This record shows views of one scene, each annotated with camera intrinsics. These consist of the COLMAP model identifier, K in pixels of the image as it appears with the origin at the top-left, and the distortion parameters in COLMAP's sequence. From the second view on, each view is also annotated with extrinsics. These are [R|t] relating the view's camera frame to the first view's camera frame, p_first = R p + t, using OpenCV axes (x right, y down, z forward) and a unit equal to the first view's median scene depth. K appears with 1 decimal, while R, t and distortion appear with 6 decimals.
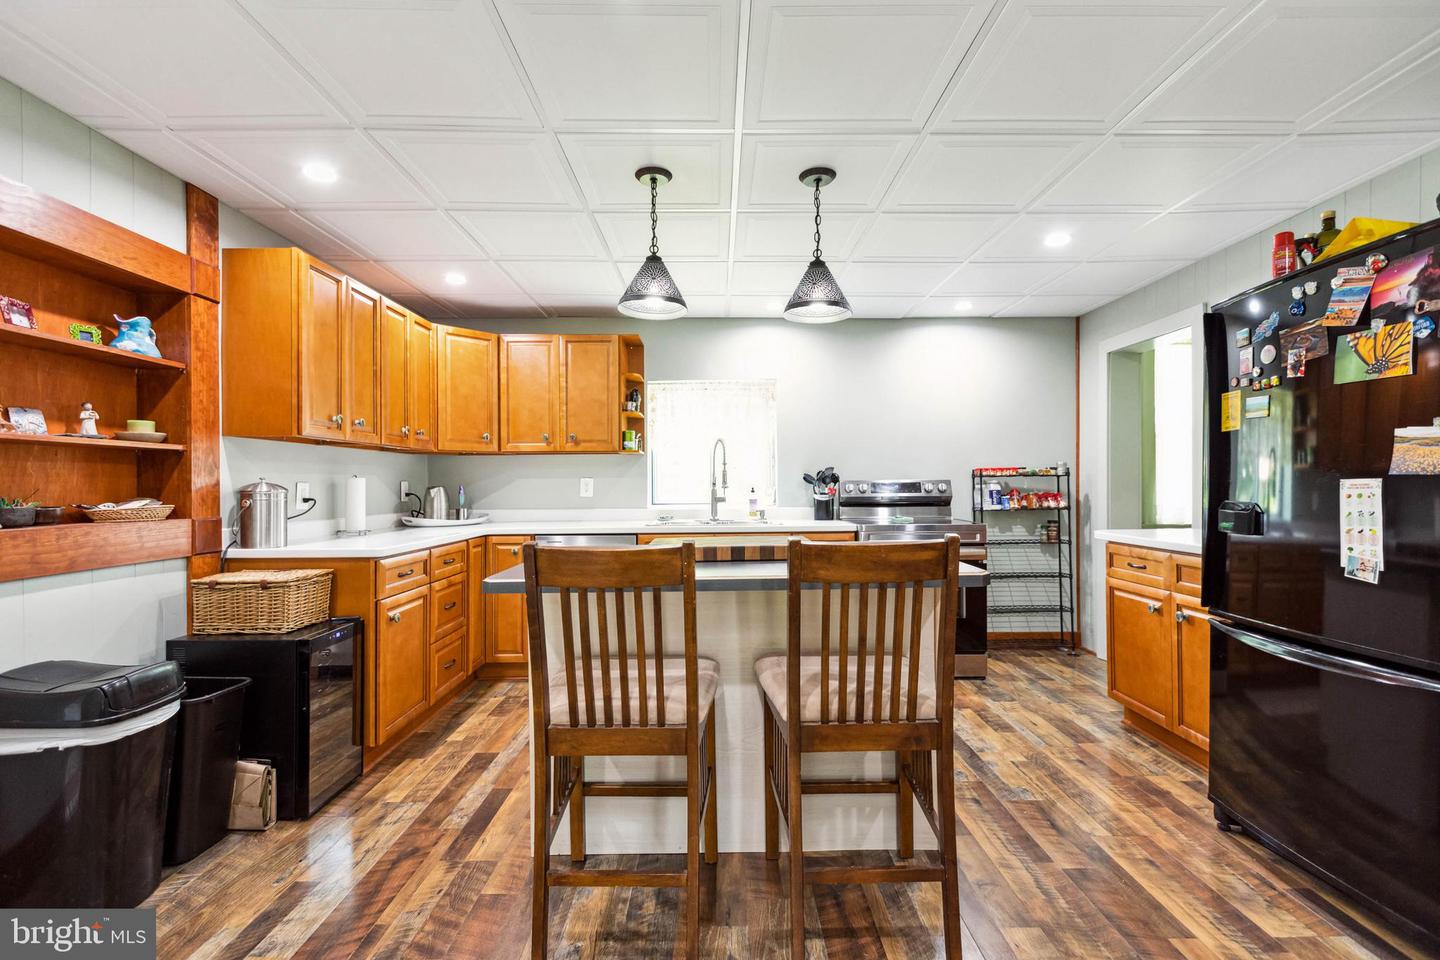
lens RADIAL K [[644.7, 0, 726.1], [0, 644.7, 480.3], [0, 0, 1]] dist [-0.000443, 0.000436]
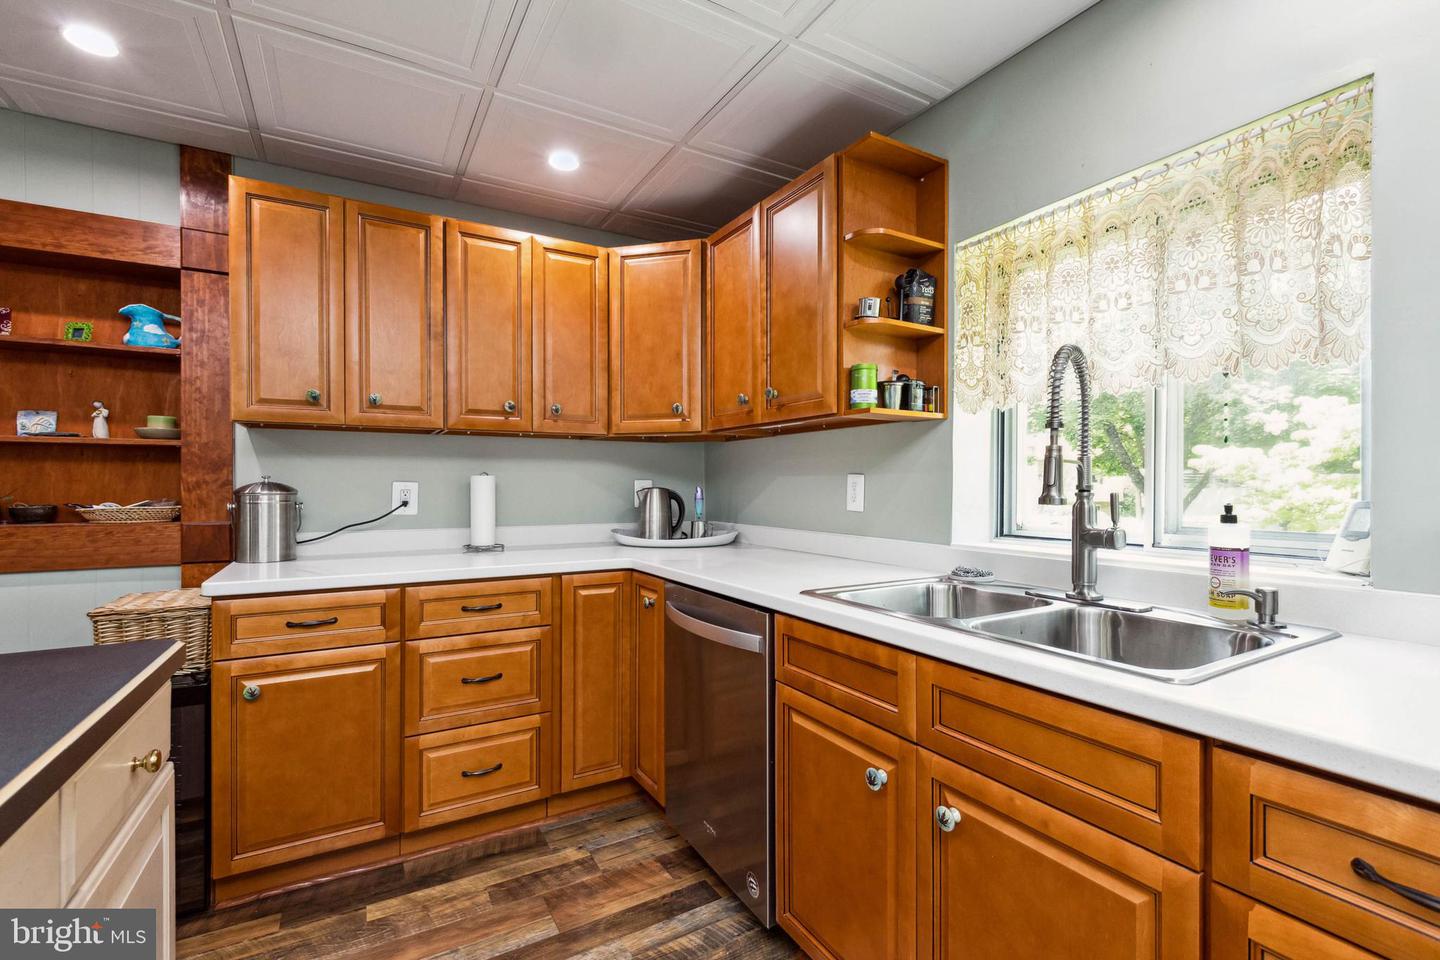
lens RADIAL K [[647.1, 0, 726.0], [0, 647.1, 483.5], [0, 0, 1]] dist [0.002678, 0.000261]
pose [[0.497610, 0.008037, -0.867364, 0.300407], [0.001310, 0.999949, 0.010017, -0.001765], [0.867400, -0.006121, 0.497574, 1.143248]]
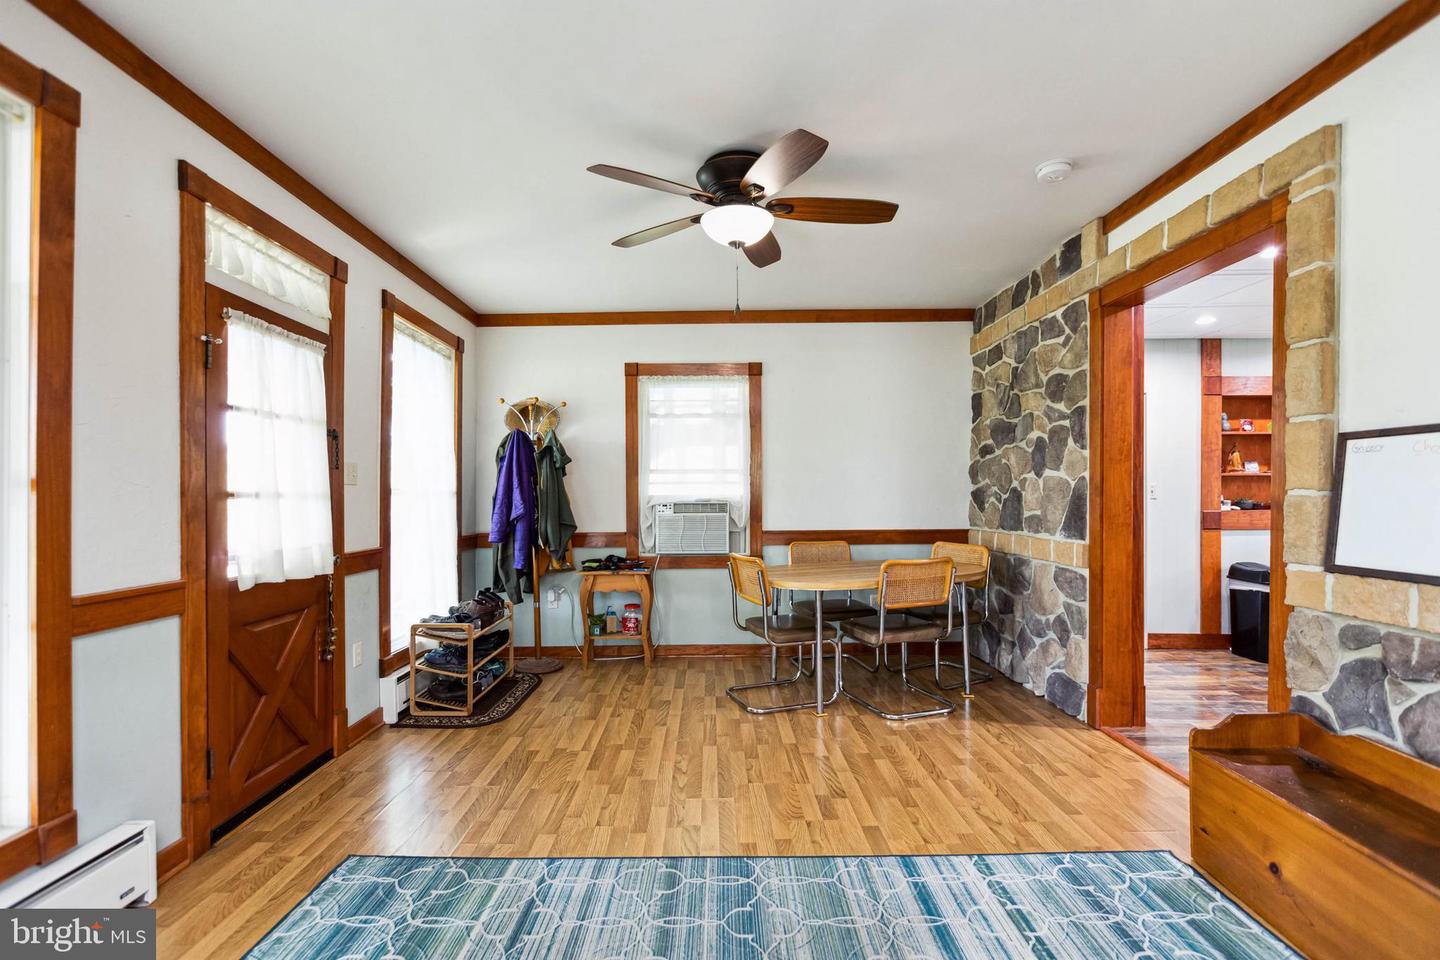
lens RADIAL K [[661.0, 0, 718.8], [0, 661.0, 495.7], [0, 0, 1]] dist [-0.001206, -0.000184]
pose [[-0.005567, 0.009688, -0.999938, 1.119032], [0.007171, 0.999928, 0.009648, -0.016172], [0.999959, -0.007117, -0.005636, -0.785709]]
